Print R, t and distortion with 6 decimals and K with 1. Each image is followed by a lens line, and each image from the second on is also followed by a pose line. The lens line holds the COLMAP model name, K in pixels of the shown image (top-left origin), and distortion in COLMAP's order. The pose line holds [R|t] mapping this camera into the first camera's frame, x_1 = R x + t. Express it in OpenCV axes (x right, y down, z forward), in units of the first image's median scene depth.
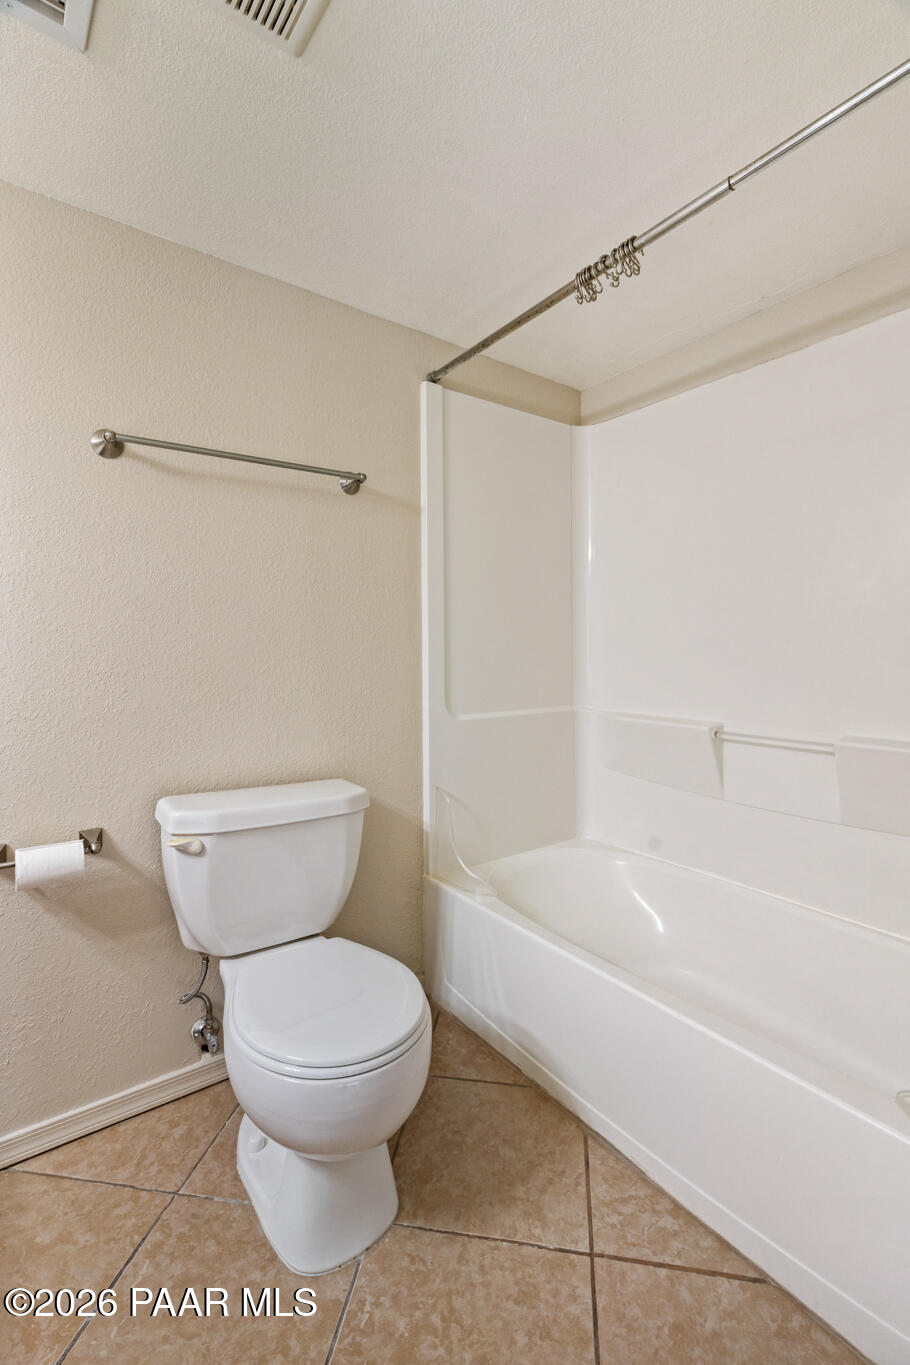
lens RADIAL K [[604.5, 0, 442.4], [0, 604.5, 661.6], [0, 0, 1]] dist [-0.006726, 0.001644]
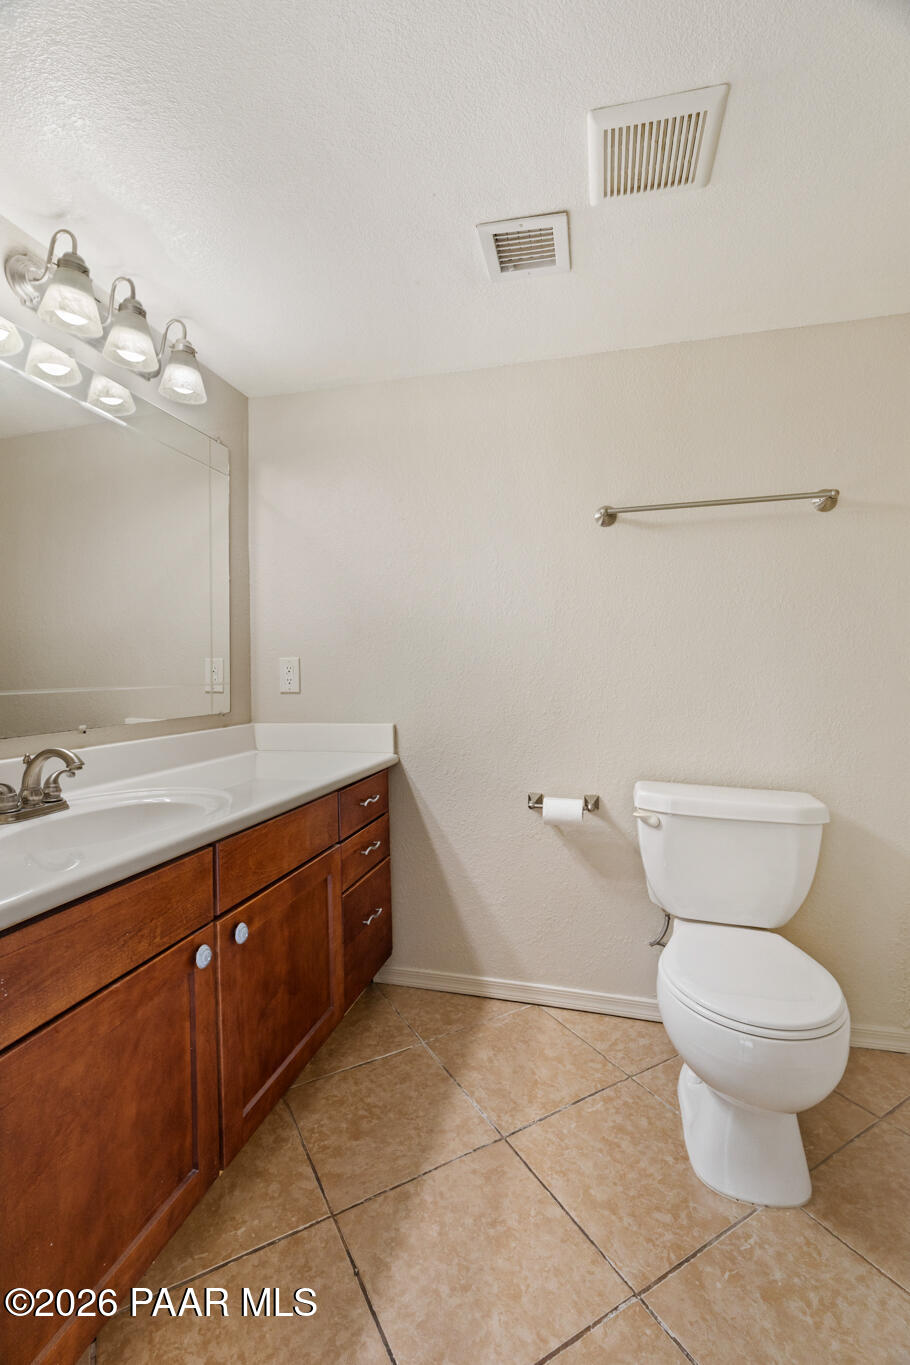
lens RADIAL K [[604.5, 0, 460.2], [0, 604.5, 682.5], [0, 0, 1]] dist [-0.006726, 0.001644]
pose [[0.631755, 0.019876, -0.774913, 0.320779], [-0.015988, 0.999793, 0.012610, 0.004684], [0.775003, 0.004423, 0.631942, -0.128598]]
